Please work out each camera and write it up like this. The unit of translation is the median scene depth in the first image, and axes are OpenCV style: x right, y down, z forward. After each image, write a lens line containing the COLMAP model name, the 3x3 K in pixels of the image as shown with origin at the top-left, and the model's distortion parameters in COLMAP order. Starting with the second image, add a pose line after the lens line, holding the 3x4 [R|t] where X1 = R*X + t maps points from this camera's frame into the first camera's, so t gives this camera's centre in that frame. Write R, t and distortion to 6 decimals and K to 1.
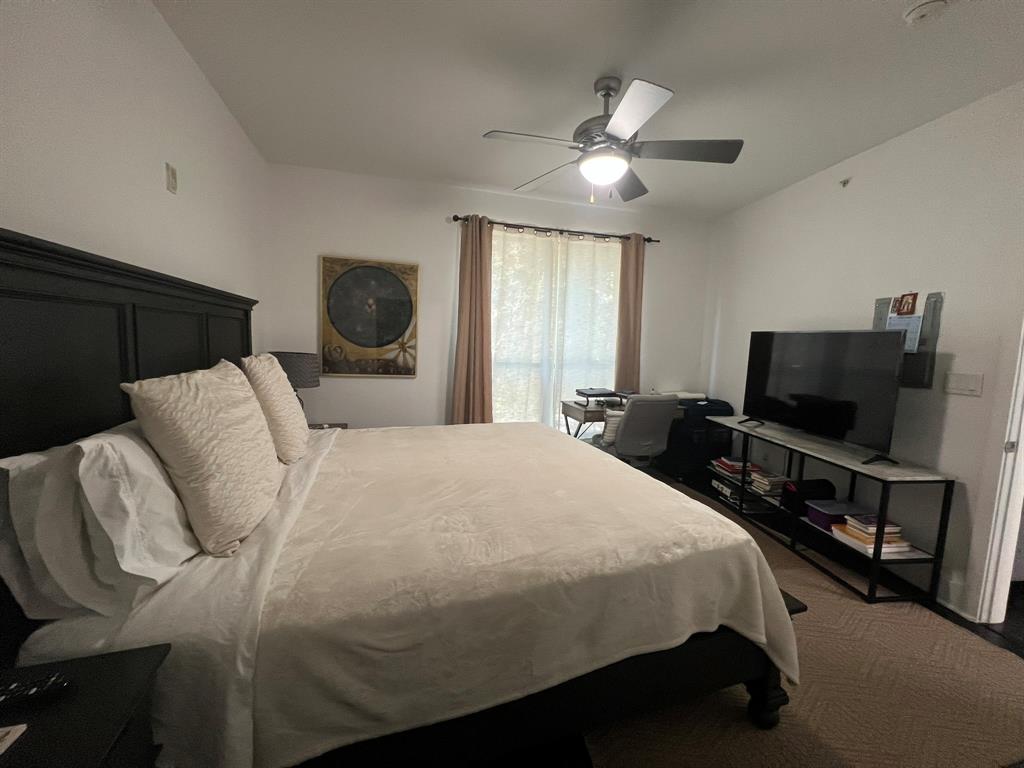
lens RADIAL K [[412.7, 0, 511.6], [0, 412.7, 376.0], [0, 0, 1]] dist [0.001680, 0.001090]
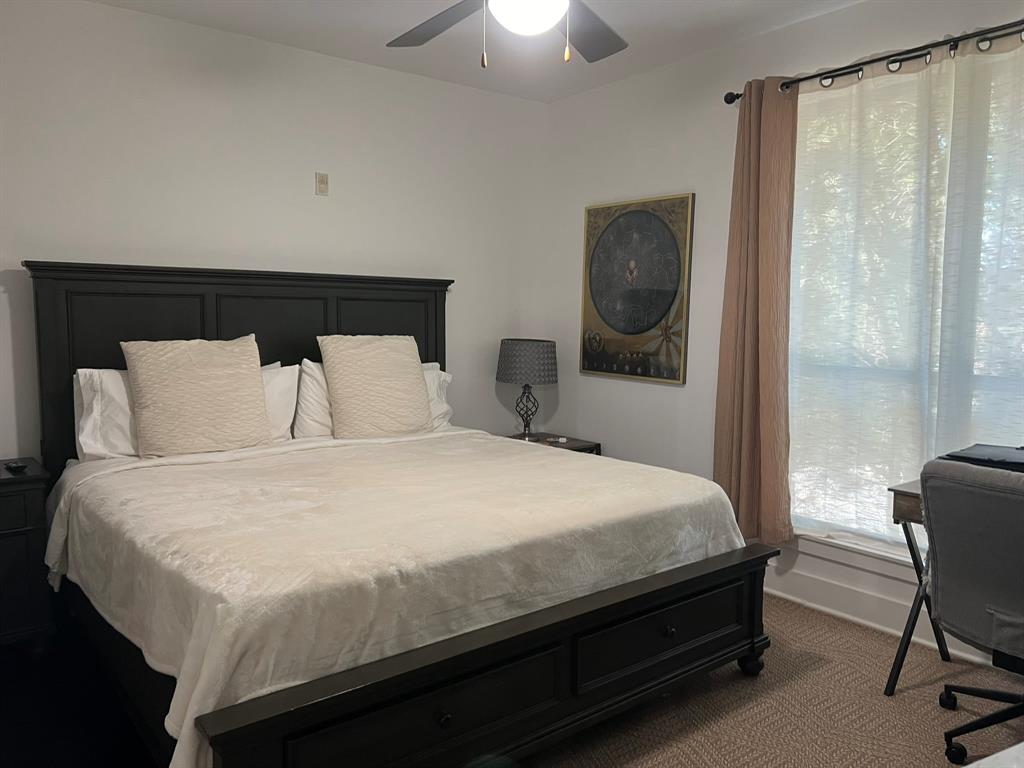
lens RADIAL K [[779.9, 0, 512.1], [0, 779.9, 386.4], [0, 0, 1]] dist [0.005369, -0.001598]
pose [[0.357995, 0.053787, -0.932173, 0.746008], [-0.080939, 0.996369, 0.026407, -0.004219], [0.930209, 0.065996, 0.361048, 0.379314]]
